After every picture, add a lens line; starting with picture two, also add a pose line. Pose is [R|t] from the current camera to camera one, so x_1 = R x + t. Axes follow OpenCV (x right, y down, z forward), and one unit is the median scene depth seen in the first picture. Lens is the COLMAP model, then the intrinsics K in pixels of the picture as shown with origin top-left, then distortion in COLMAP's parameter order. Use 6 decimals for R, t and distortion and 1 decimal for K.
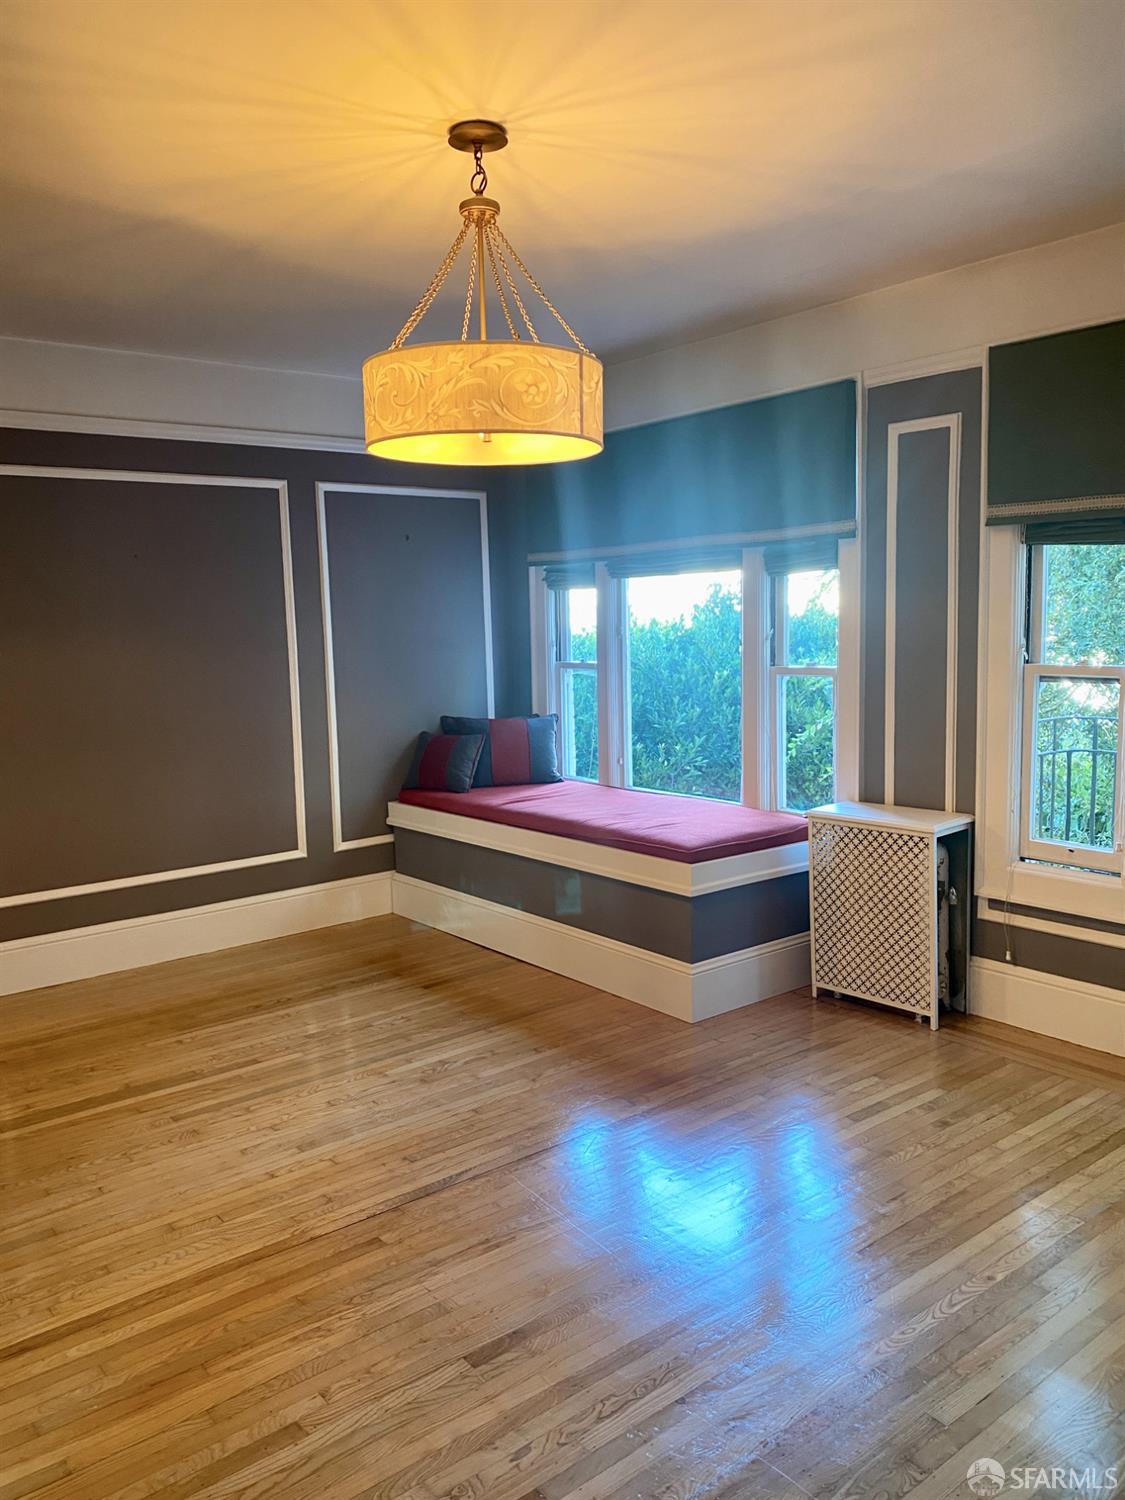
lens RADIAL K [[1145.6, 0, 562.5], [0, 1145.6, 750.0], [0, 0, 1]] dist [0.001088, -0.003077]
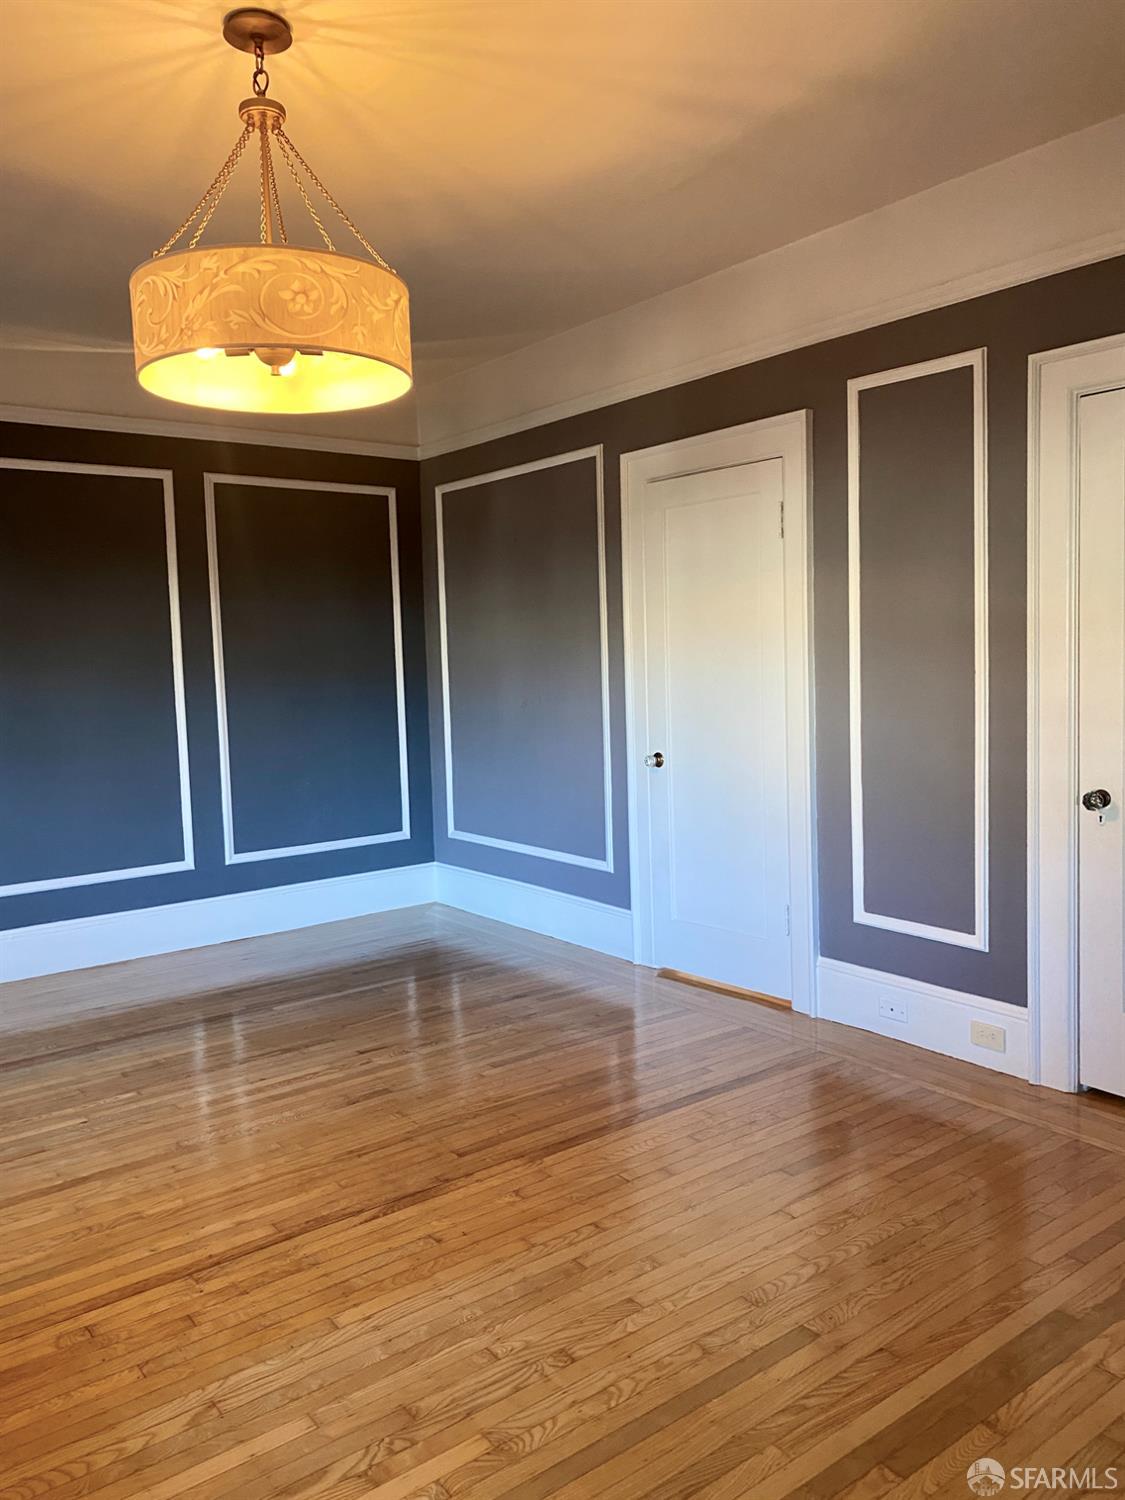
lens RADIAL K [[1145.6, 0, 562.5], [0, 1145.6, 750.0], [0, 0, 1]] dist [0.001088, -0.003077]
pose [[-0.999071, 0.042557, 0.006741, -0.278230], [0.043054, 0.979777, 0.195405, -0.153344], [0.001711, 0.195514, -0.980699, 1.963193]]
